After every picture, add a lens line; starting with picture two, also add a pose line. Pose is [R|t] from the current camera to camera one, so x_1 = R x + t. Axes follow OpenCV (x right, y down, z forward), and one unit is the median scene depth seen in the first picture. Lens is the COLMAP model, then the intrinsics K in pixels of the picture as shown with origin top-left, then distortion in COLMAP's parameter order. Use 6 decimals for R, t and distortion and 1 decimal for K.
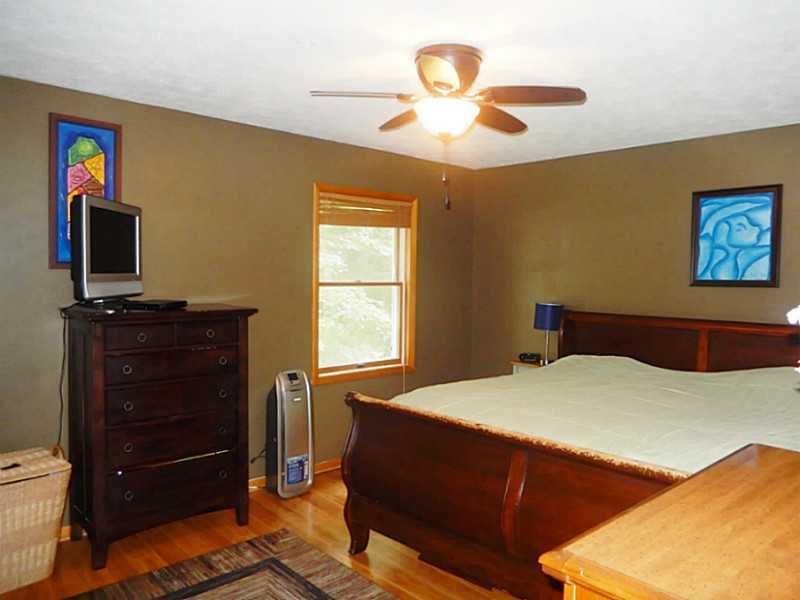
lens RADIAL K [[601.6, 0, 402.9], [0, 601.6, 303.6], [0, 0, 1]] dist [0.006895, -0.003527]
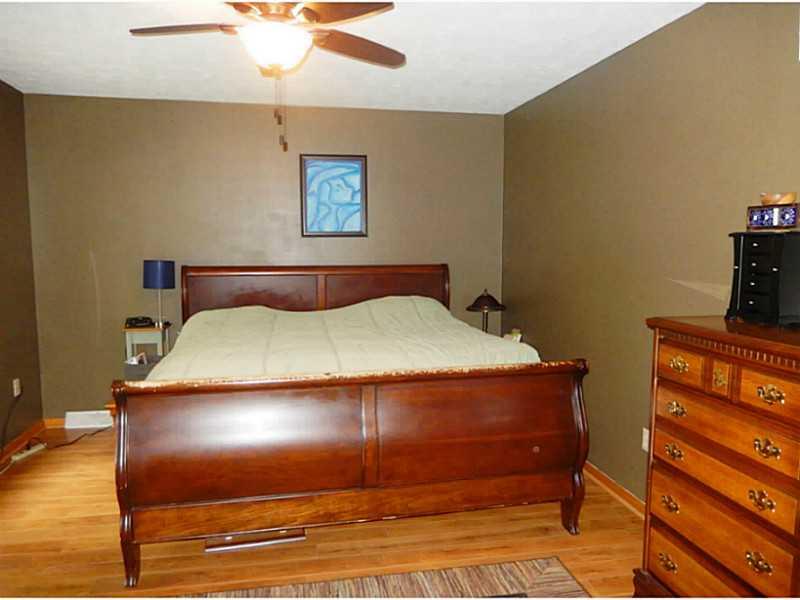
lens RADIAL K [[601.6, 0, 404.9], [0, 601.6, 298.8], [0, 0, 1]] dist [0.006895, -0.003527]
pose [[0.525036, -0.098255, 0.845389, -0.421108], [0.050123, 0.995159, 0.084532, 0.000424], [-0.849603, -0.002009, 0.527419, 0.245425]]
